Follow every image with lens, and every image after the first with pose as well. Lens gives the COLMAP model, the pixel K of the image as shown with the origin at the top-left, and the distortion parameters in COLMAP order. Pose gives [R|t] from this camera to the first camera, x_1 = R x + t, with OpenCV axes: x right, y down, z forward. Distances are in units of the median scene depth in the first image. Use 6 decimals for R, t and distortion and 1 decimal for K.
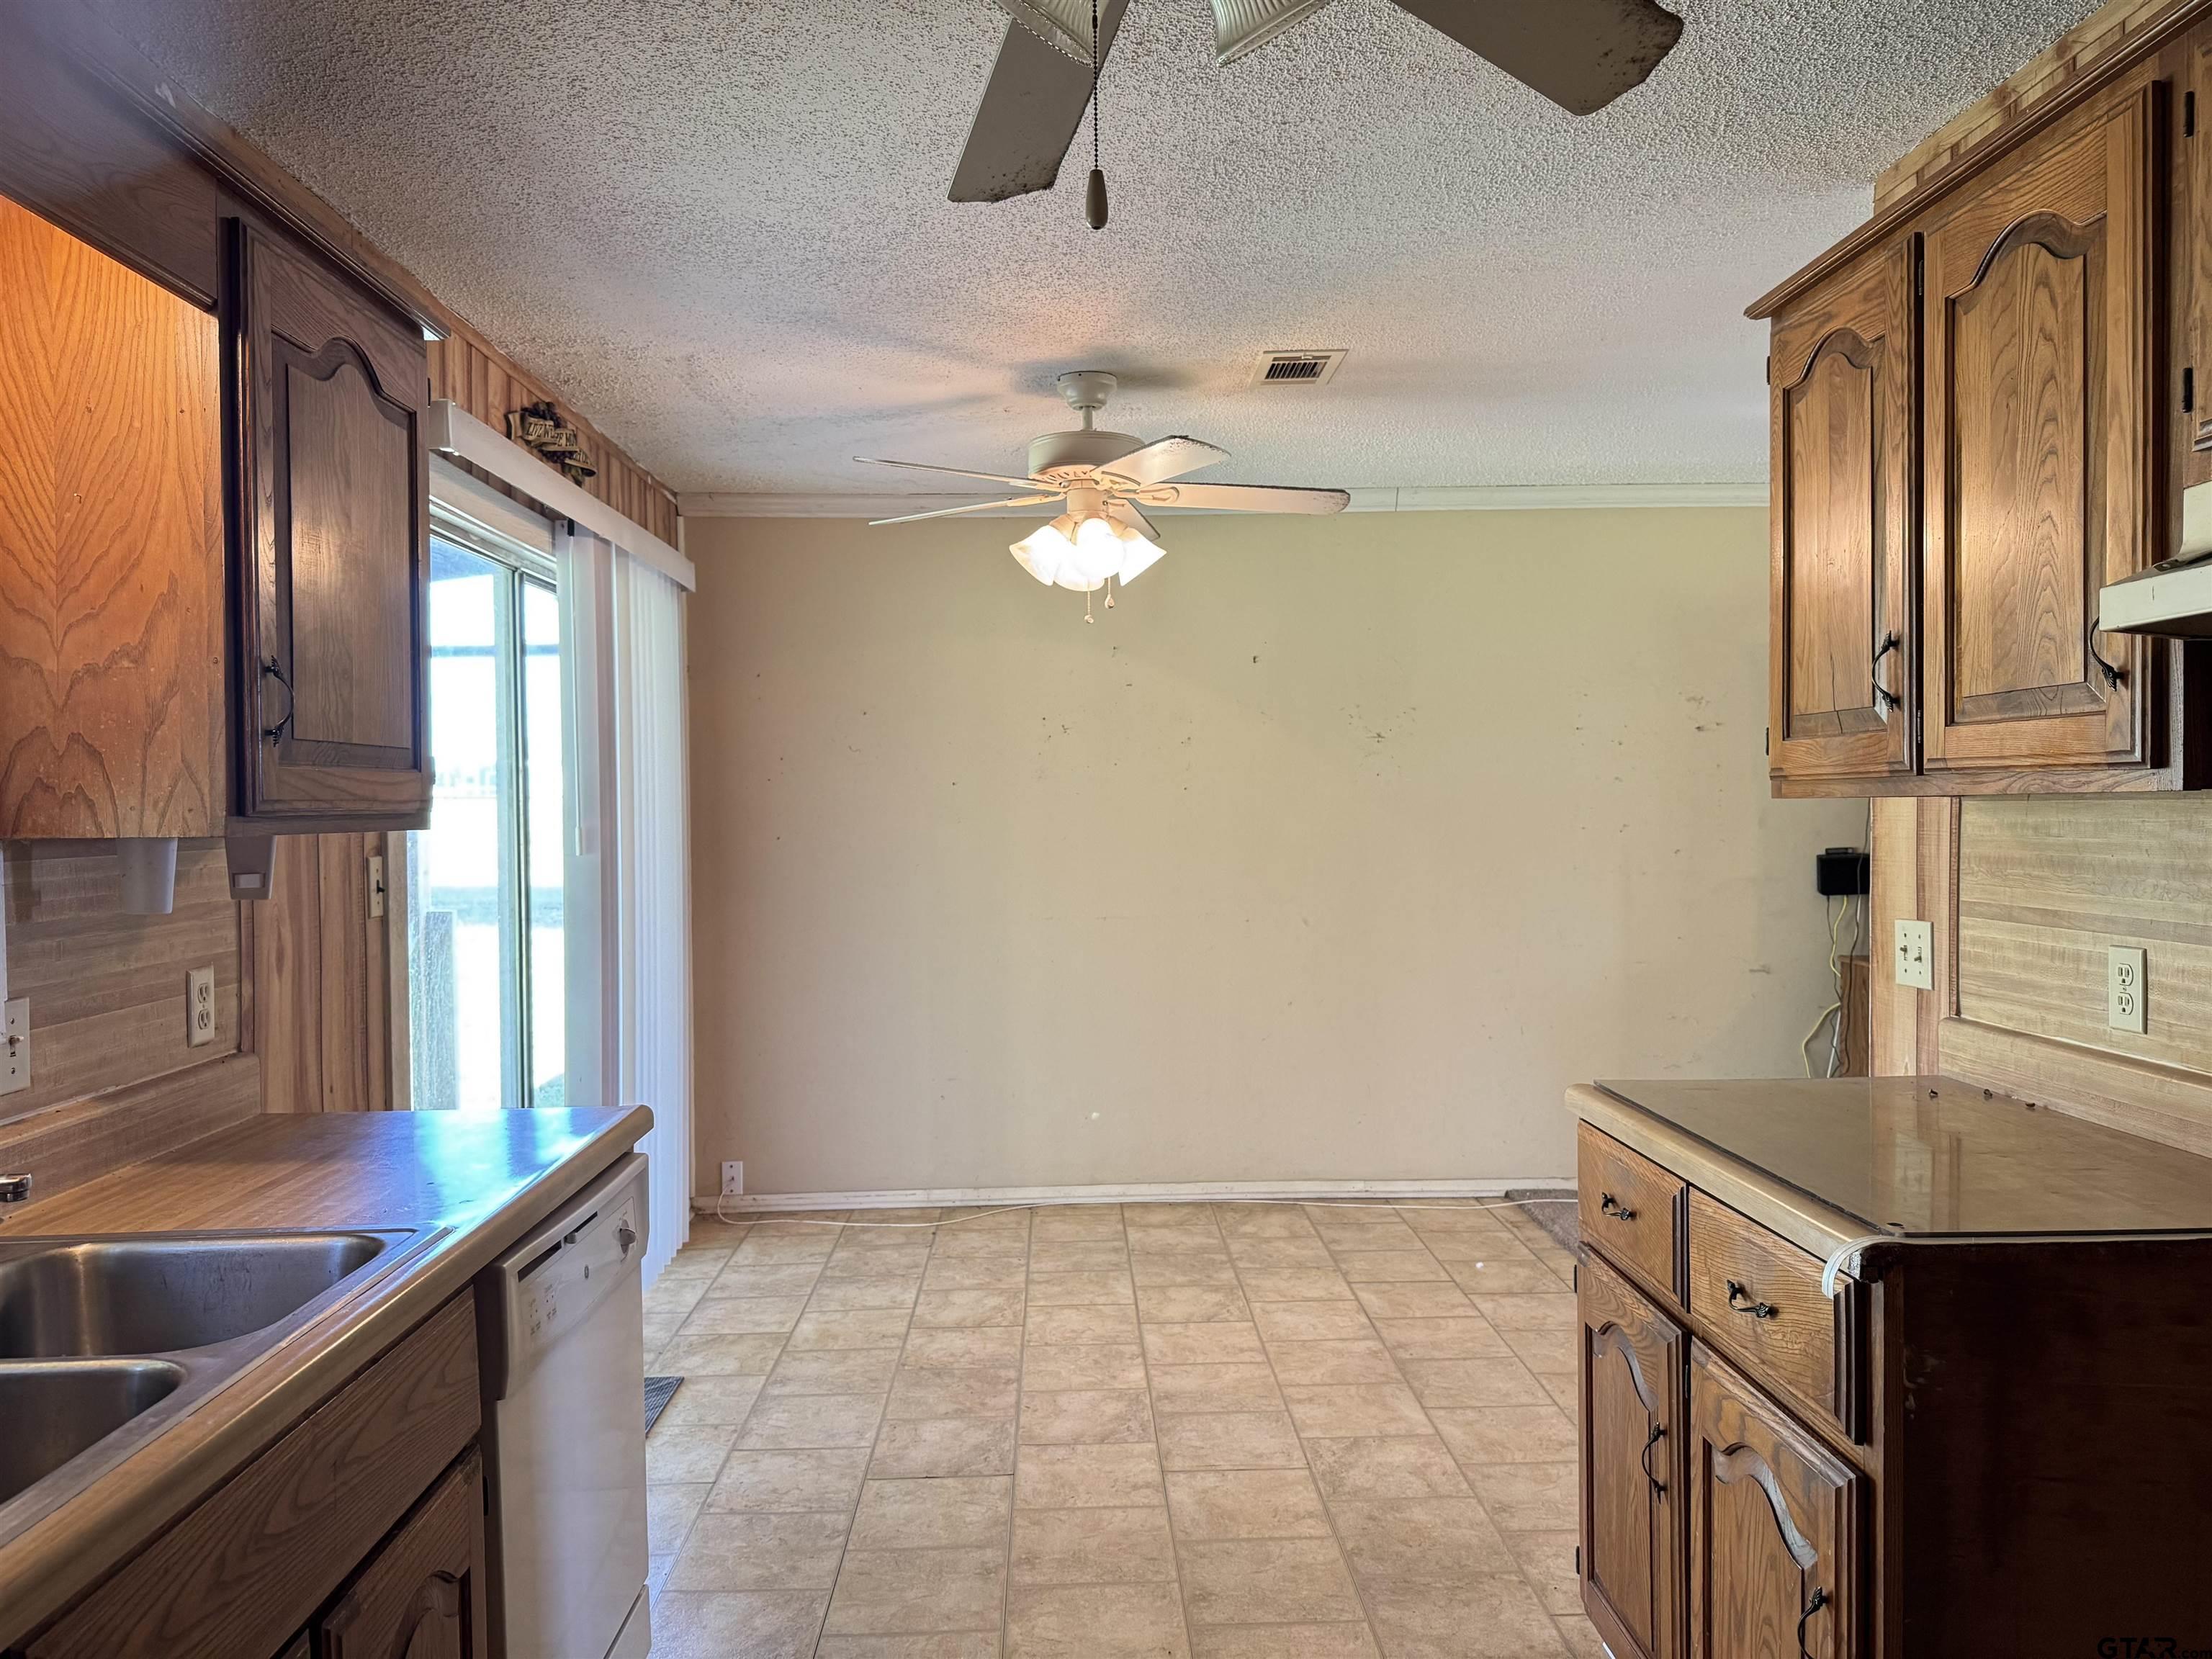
lens RADIAL K [[1590.4, 0, 1106.0], [0, 1590.4, 829.5], [0, 0, 1]] dist [0.149971, -0.158301]
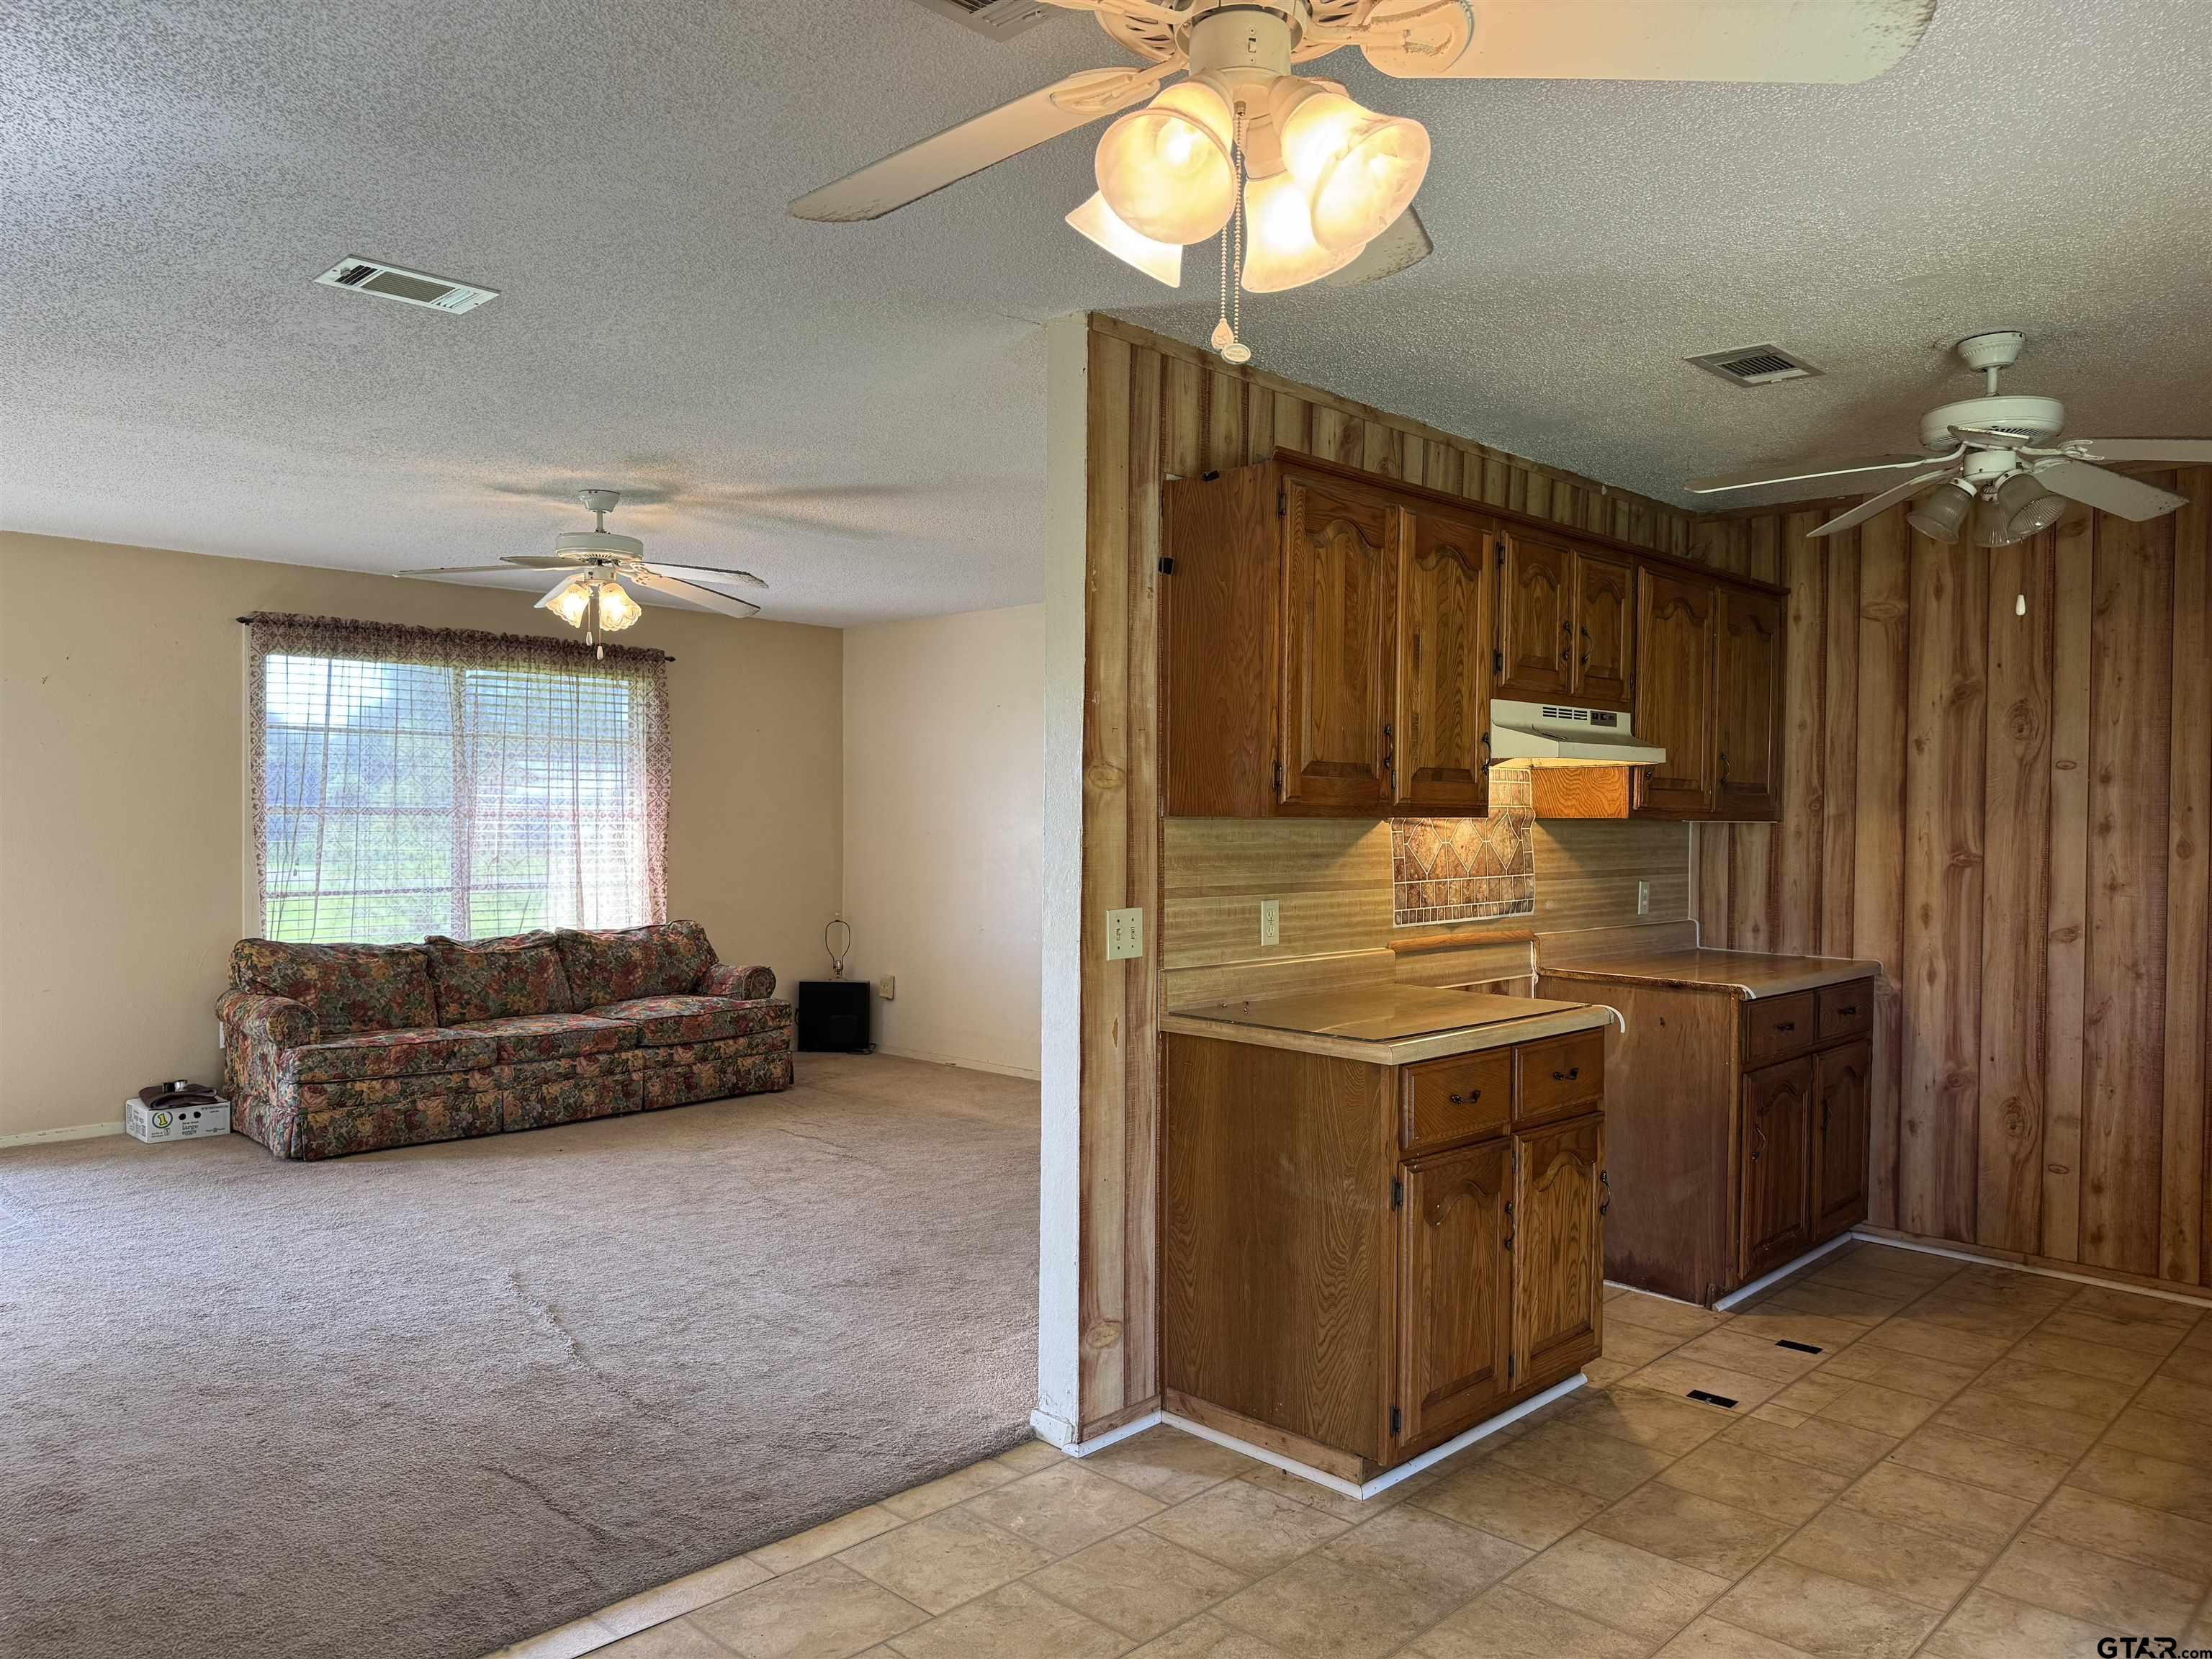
lens RADIAL K [[1590.4, 0, 1106.0], [0, 1590.4, 829.5], [0, 0, 1]] dist [0.149971, -0.158301]
pose [[-0.701114, -0.003825, 0.713039, -0.449081], [0.008426, 0.999871, 0.013648, -0.028554], [-0.712999, 0.015577, -0.700992, 2.056496]]
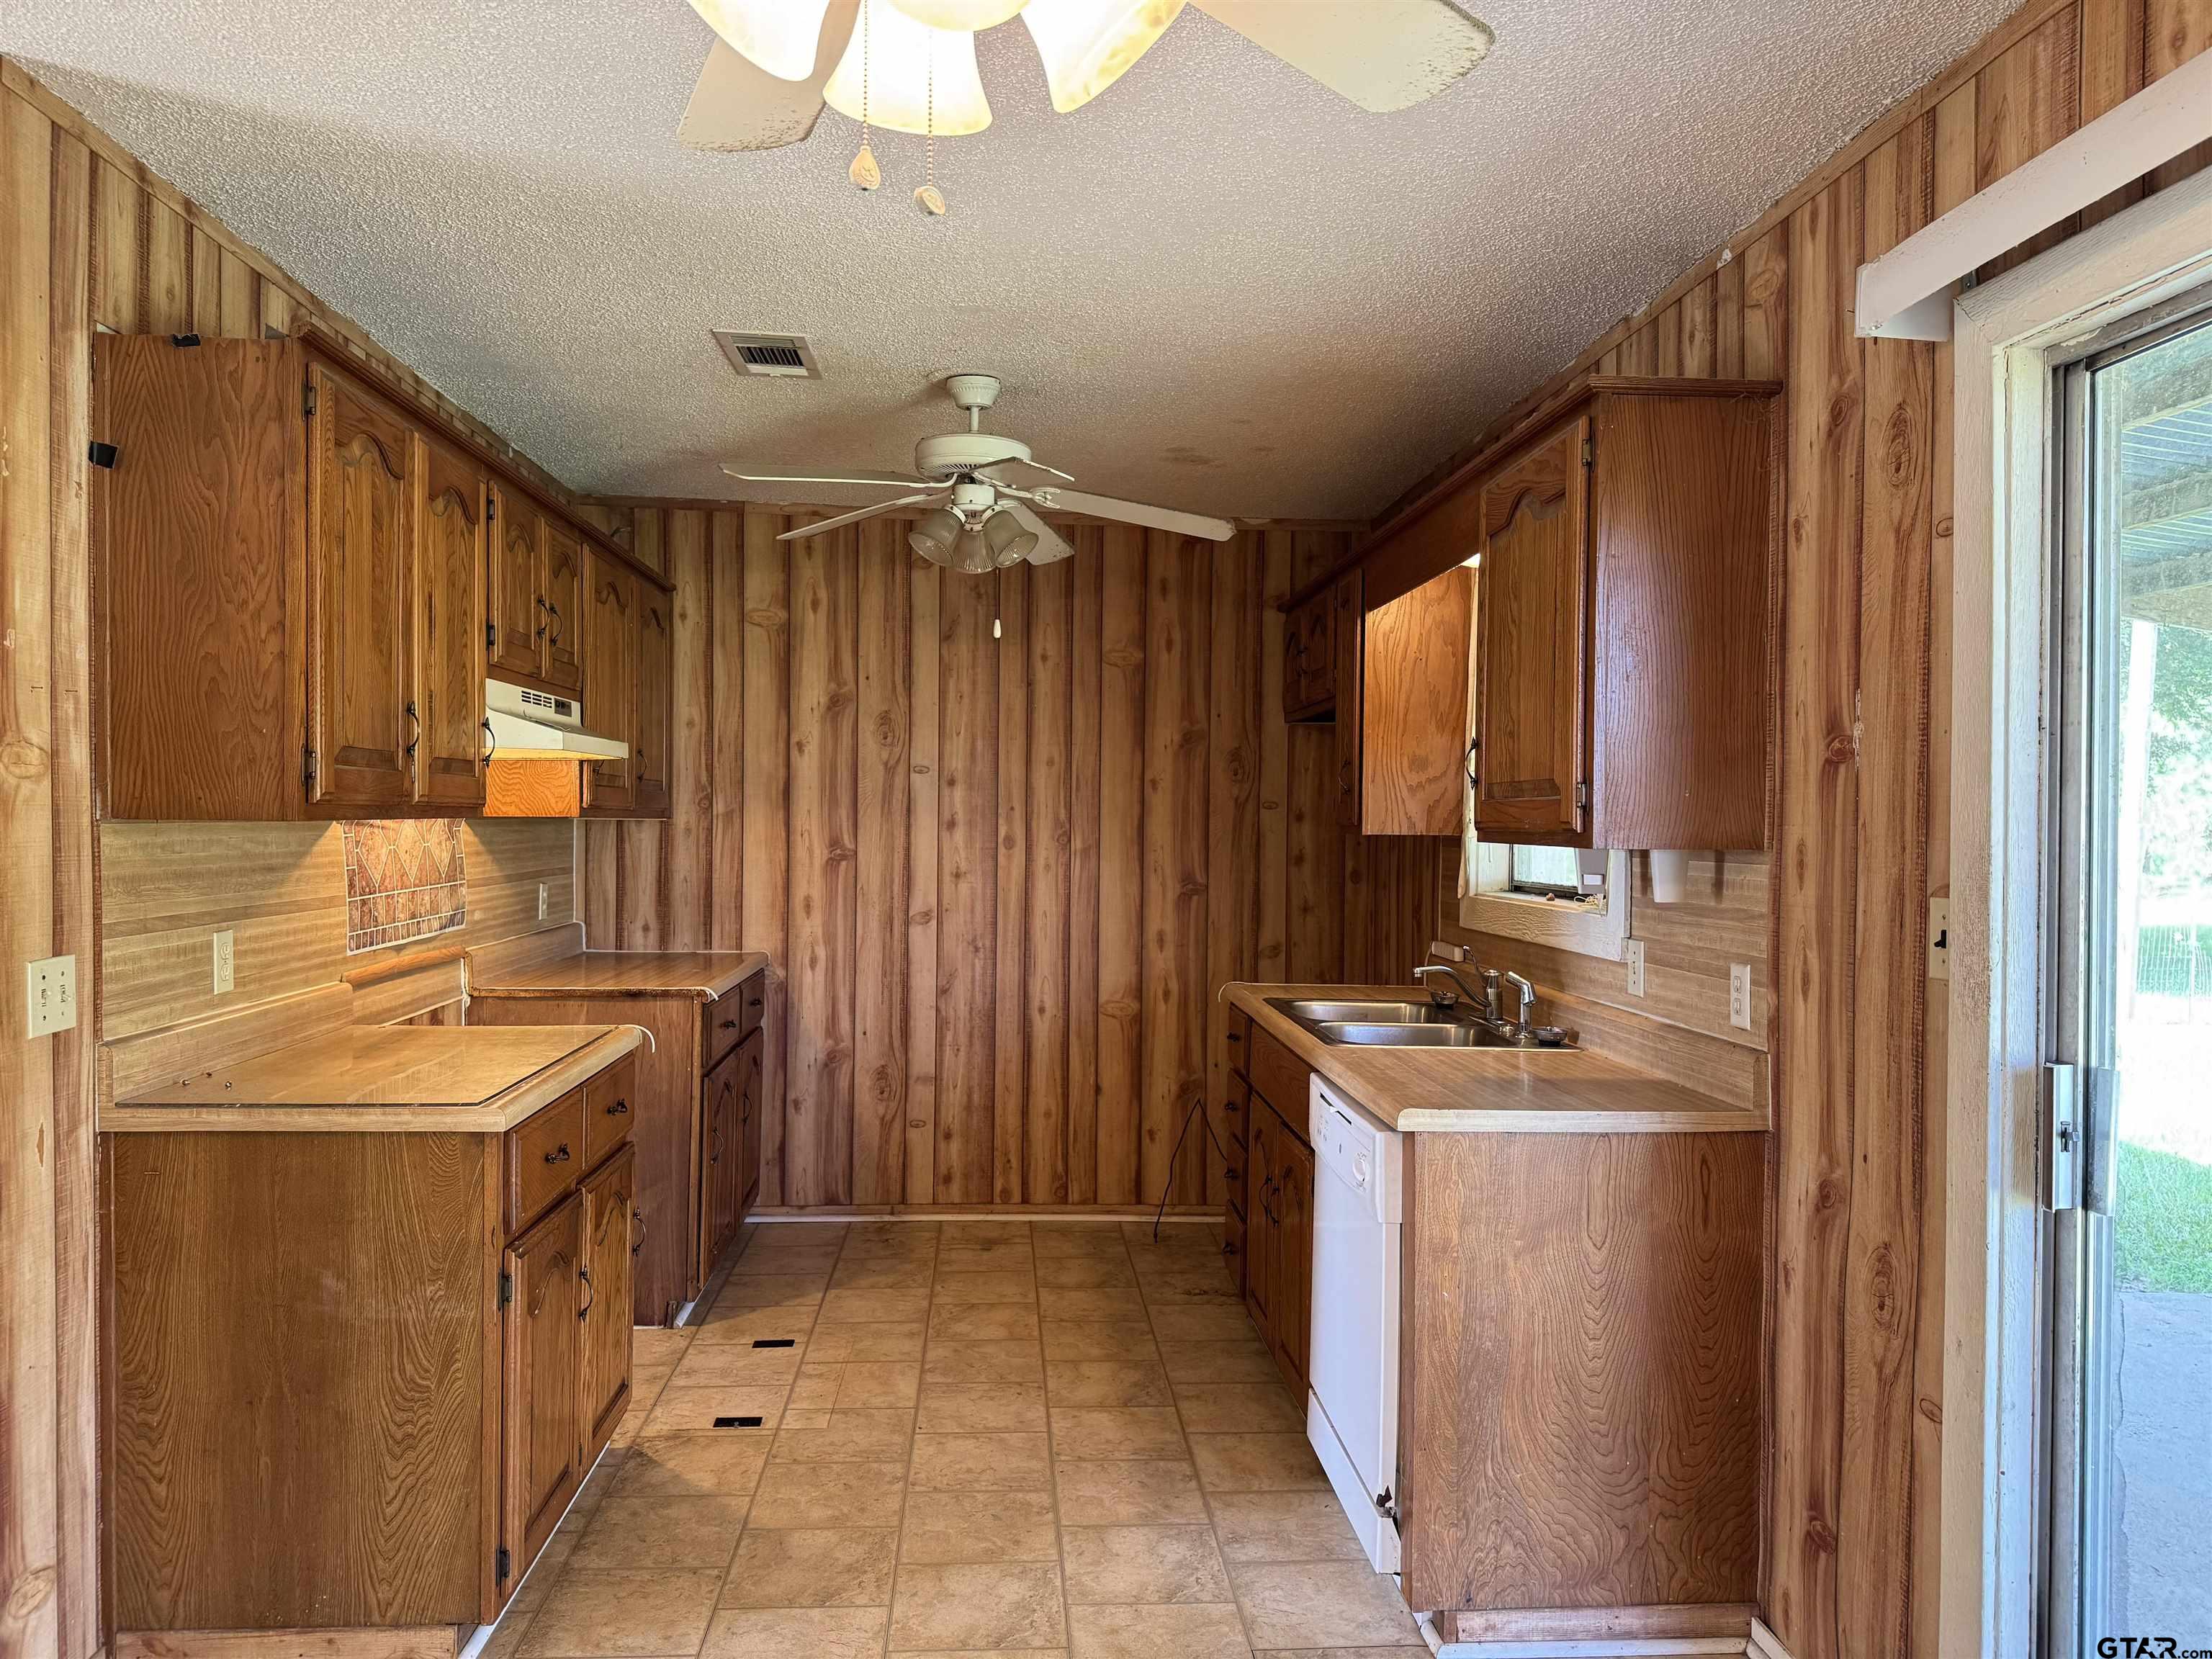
lens RADIAL K [[1590.4, 0, 1106.0], [0, 1590.4, 829.5], [0, 0, 1]] dist [0.149971, -0.158301]
pose [[-0.999597, 0.000743, -0.028369, -0.058084], [0.000071, 0.999720, 0.023673, -0.038035], [0.028379, 0.023661, -0.999317, 2.047913]]
